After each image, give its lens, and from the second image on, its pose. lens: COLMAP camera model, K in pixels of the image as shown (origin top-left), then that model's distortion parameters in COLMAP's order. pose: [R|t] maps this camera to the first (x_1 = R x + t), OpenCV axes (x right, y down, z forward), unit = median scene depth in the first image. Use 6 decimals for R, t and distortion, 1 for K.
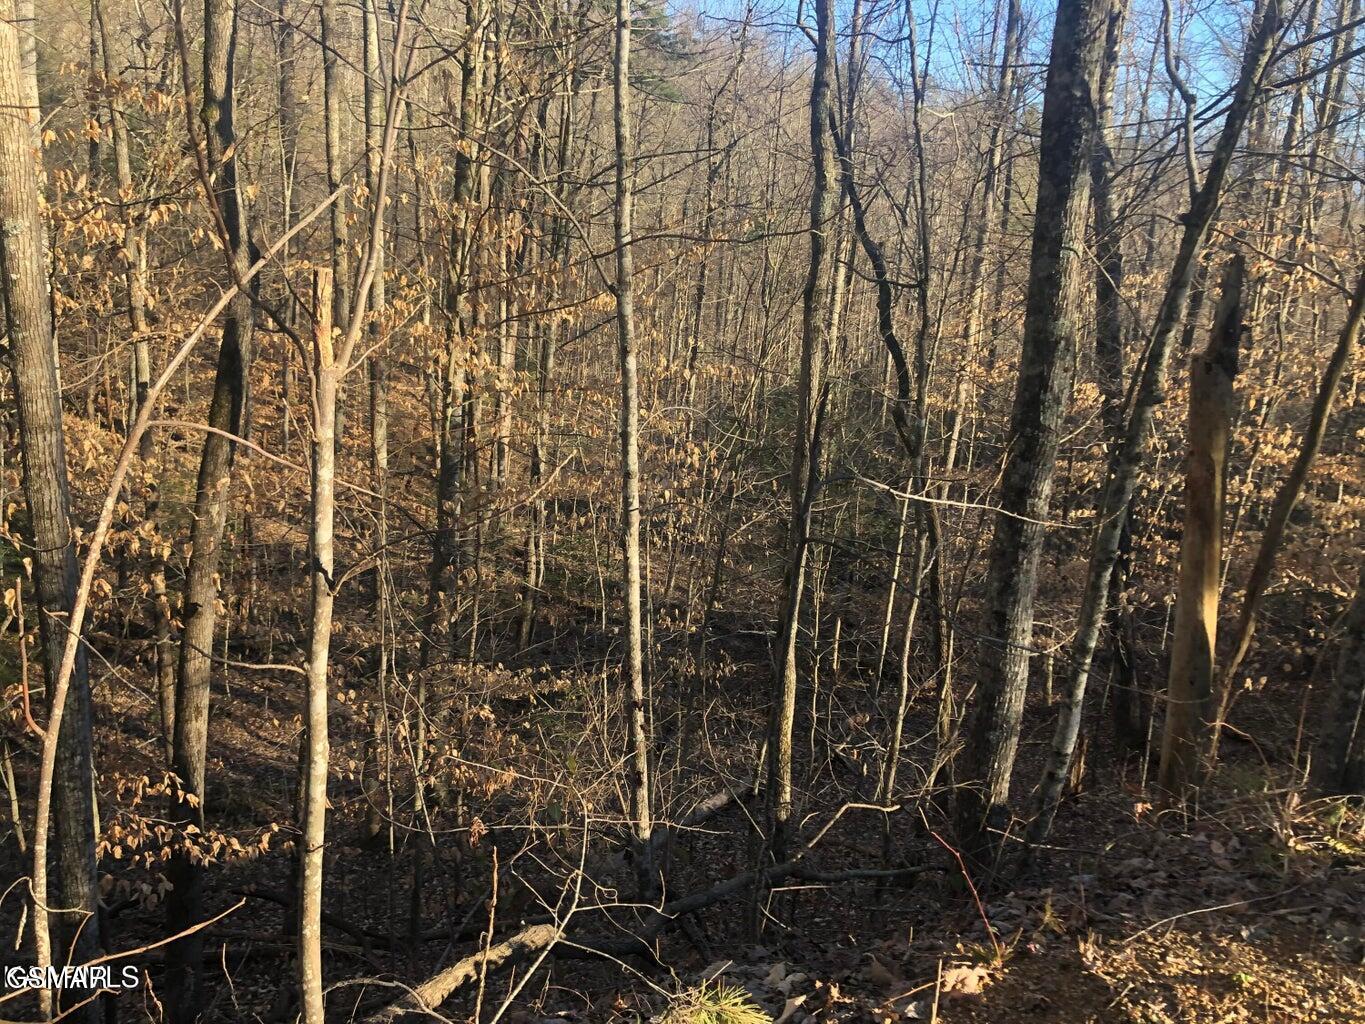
lens RADIAL K [[1120.0, 0, 666.2], [0, 1120.0, 508.2], [0, 0, 1]] dist [0.052987, -0.052337]
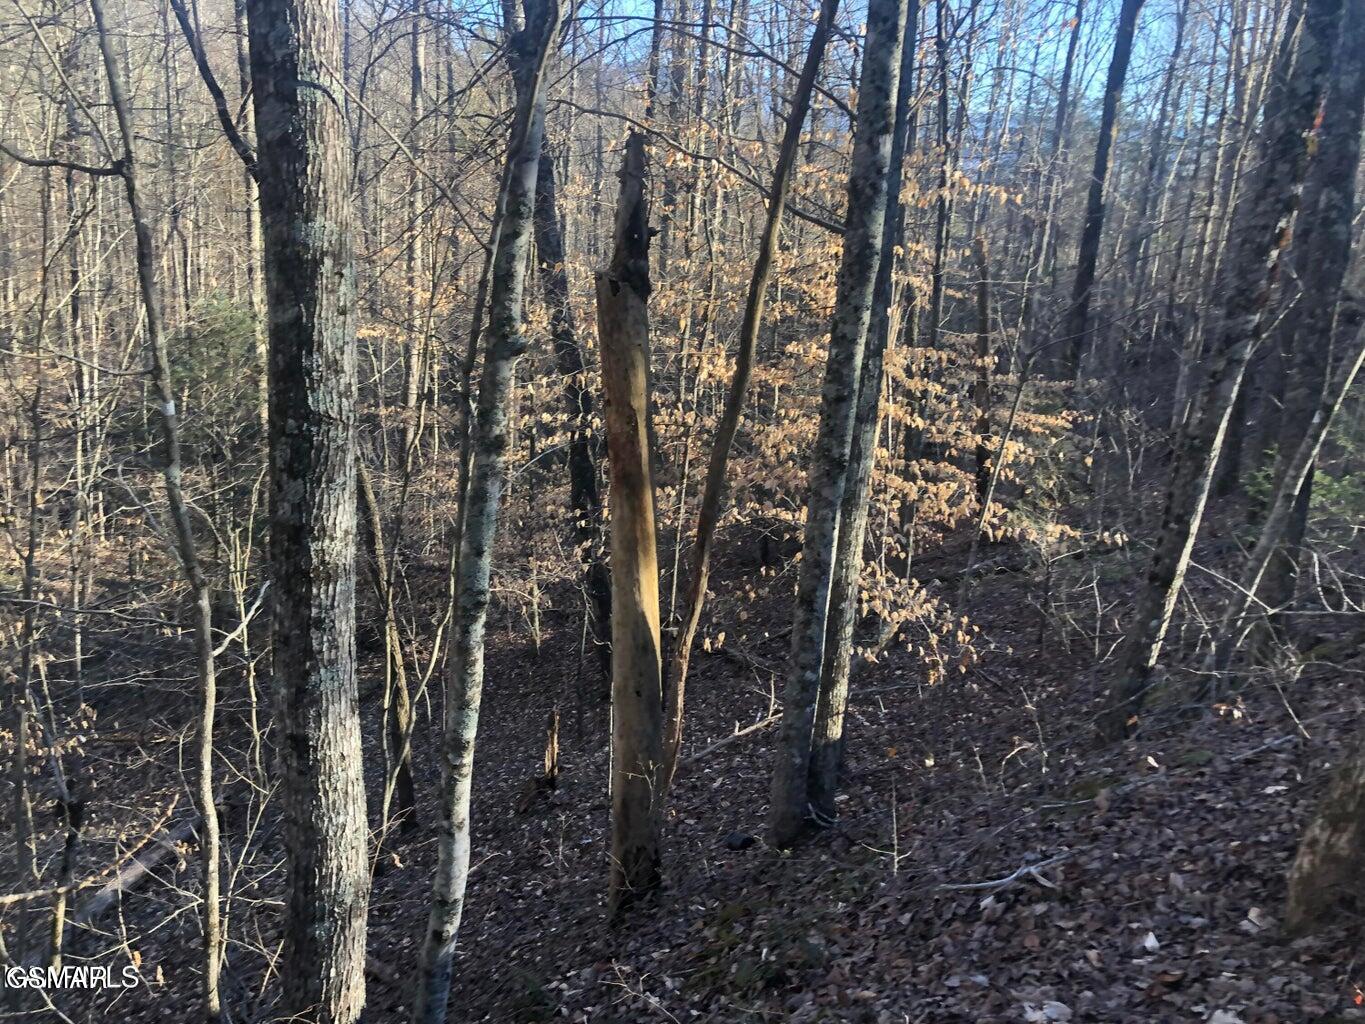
lens RADIAL K [[1120.0, 0, 666.2], [0, 1120.0, 508.2], [0, 0, 1]] dist [0.052987, -0.052337]
pose [[0.901642, -0.127847, 0.413154, 0.139806], [0.098242, 0.990880, 0.092222, -0.033395], [-0.421176, -0.042563, 0.905980, 0.230284]]
